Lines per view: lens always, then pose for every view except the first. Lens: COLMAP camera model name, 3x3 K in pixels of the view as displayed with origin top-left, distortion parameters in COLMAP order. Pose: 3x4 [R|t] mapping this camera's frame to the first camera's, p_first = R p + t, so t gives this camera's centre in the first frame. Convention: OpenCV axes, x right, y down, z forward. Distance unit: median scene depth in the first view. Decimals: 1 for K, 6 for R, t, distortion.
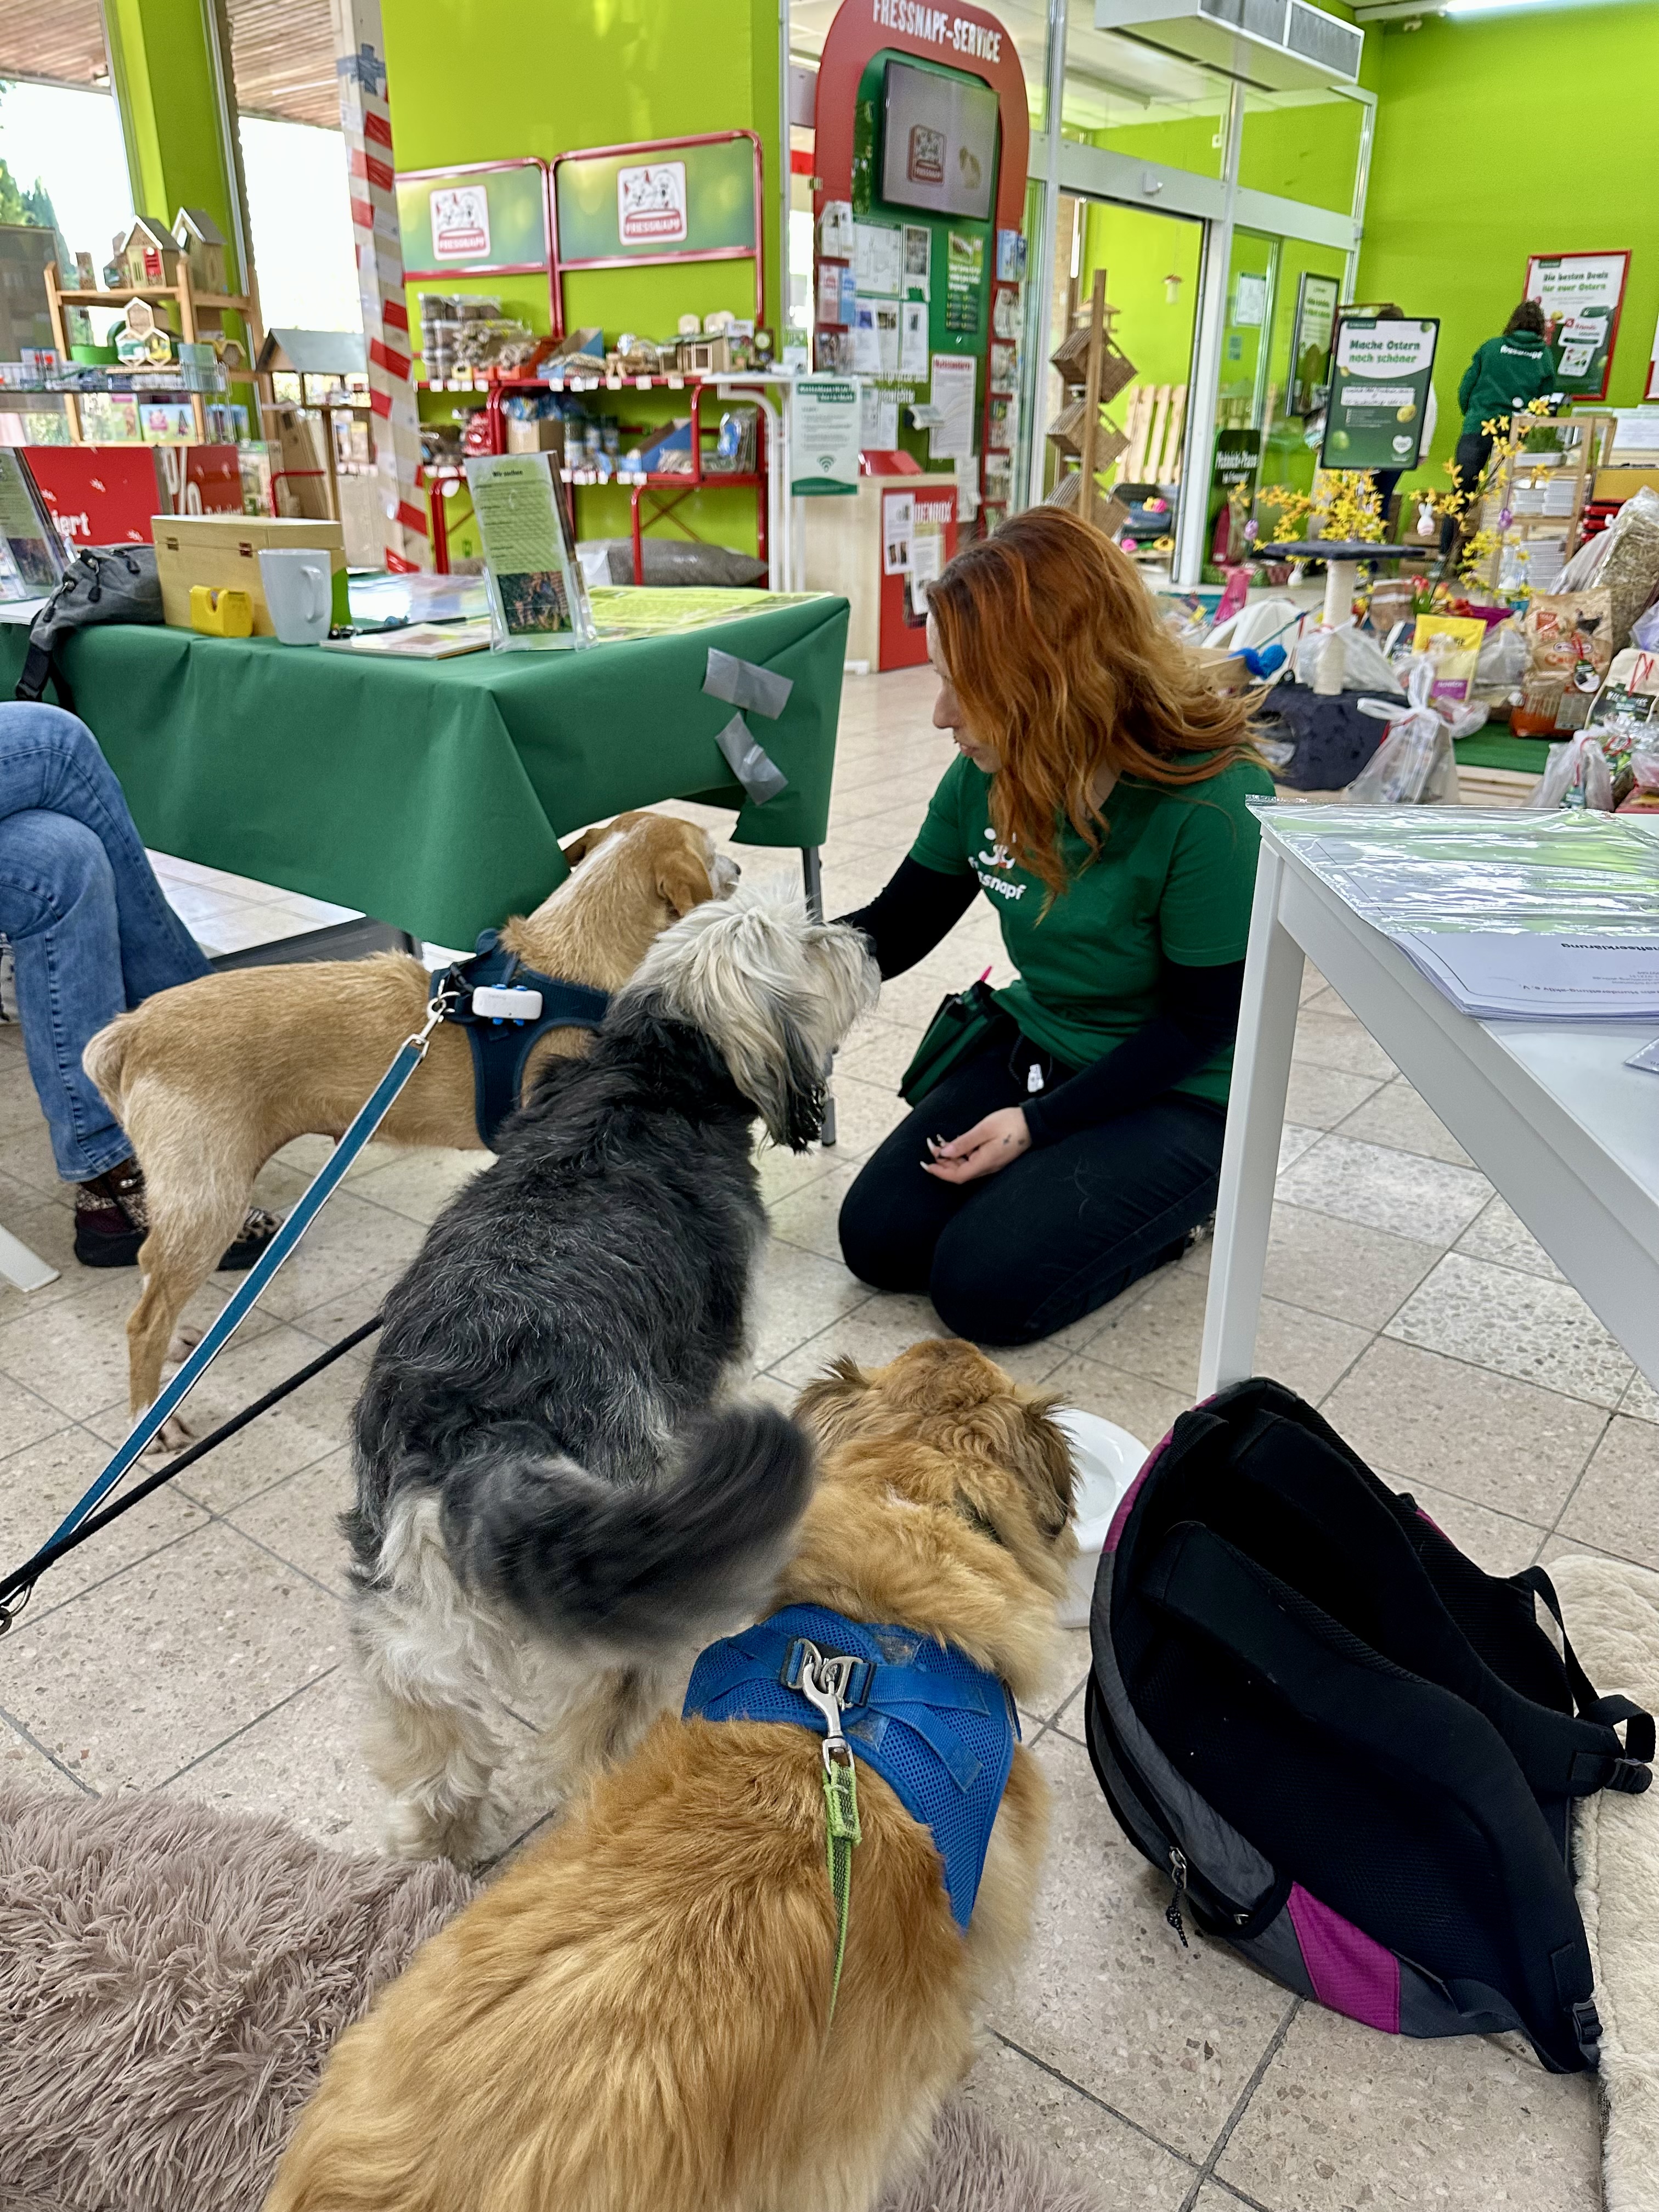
lens RADIAL K [[1571.3, 0, 829.5], [0, 1571.3, 1106.0], [0, 0, 1]] dist [0.047469, -0.069940]
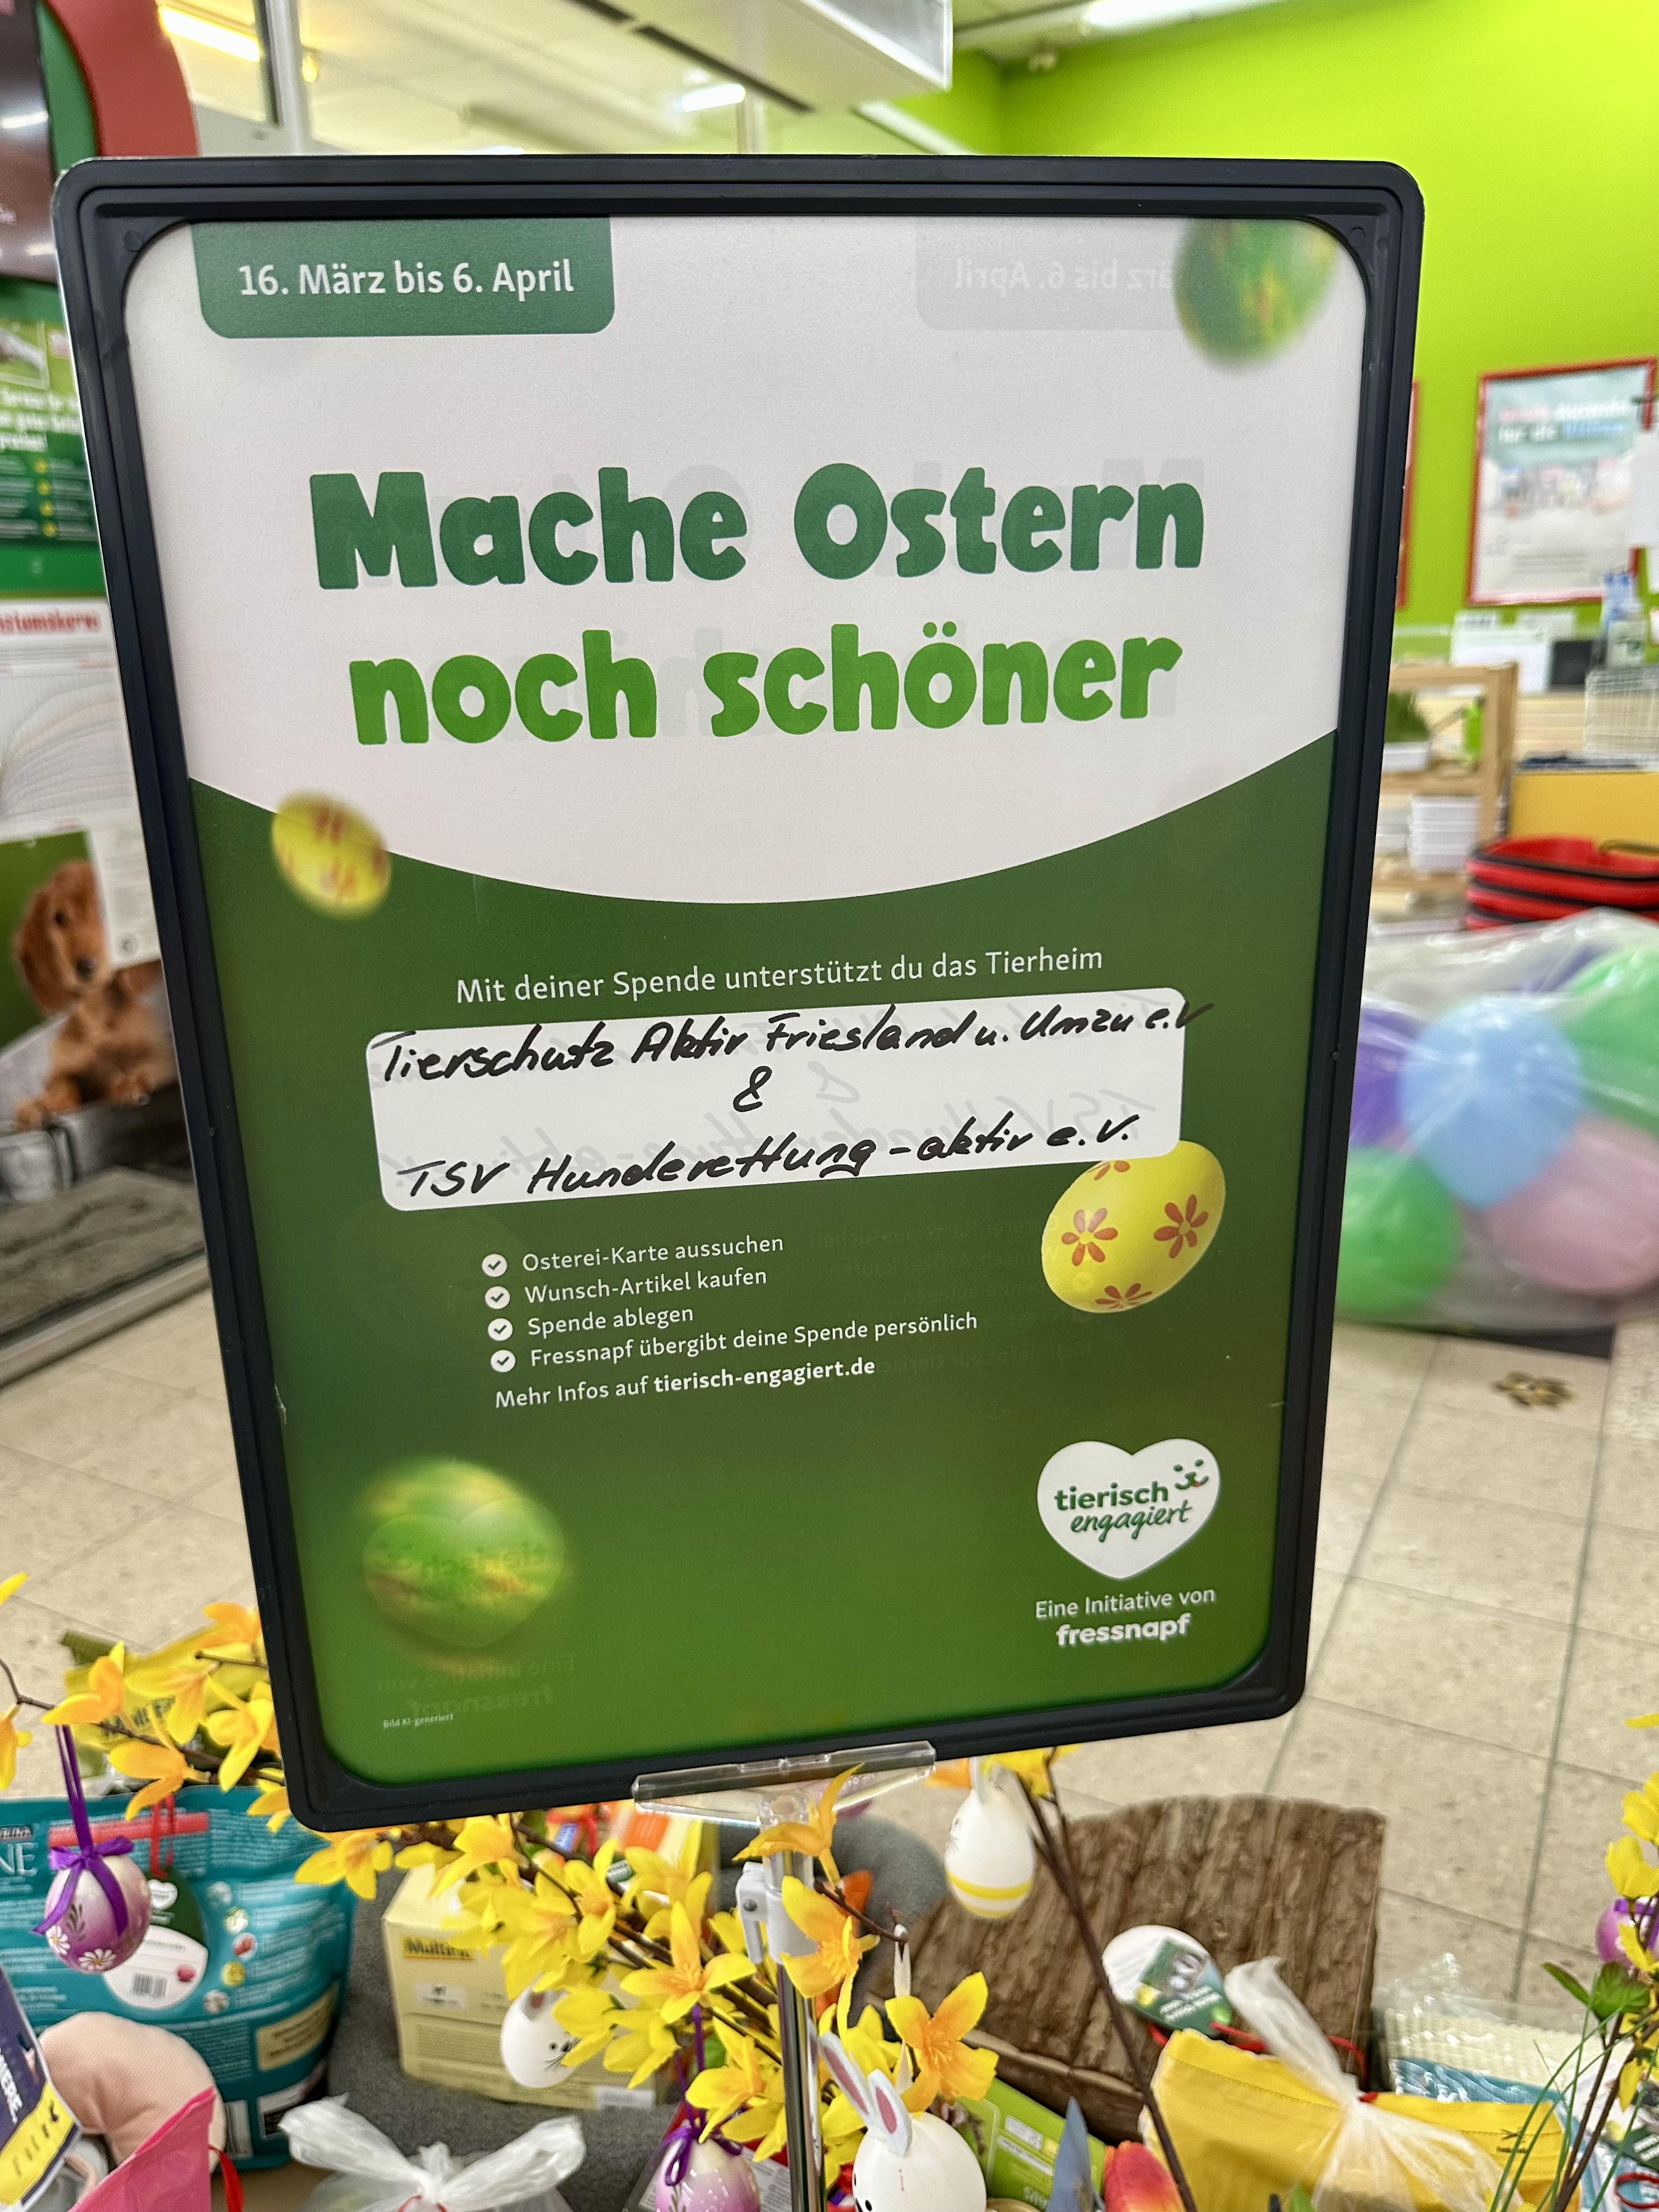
lens RADIAL K [[1571.3, 0, 829.5], [0, 1571.3, 1106.0], [0, 0, 1]] dist [0.047469, -0.069940]
pose [[0.986307, -0.085685, 0.140911, 0.333755], [0.101117, 0.989183, -0.106264, -0.435175], [-0.130281, 0.119058, 0.984303, 0.909274]]
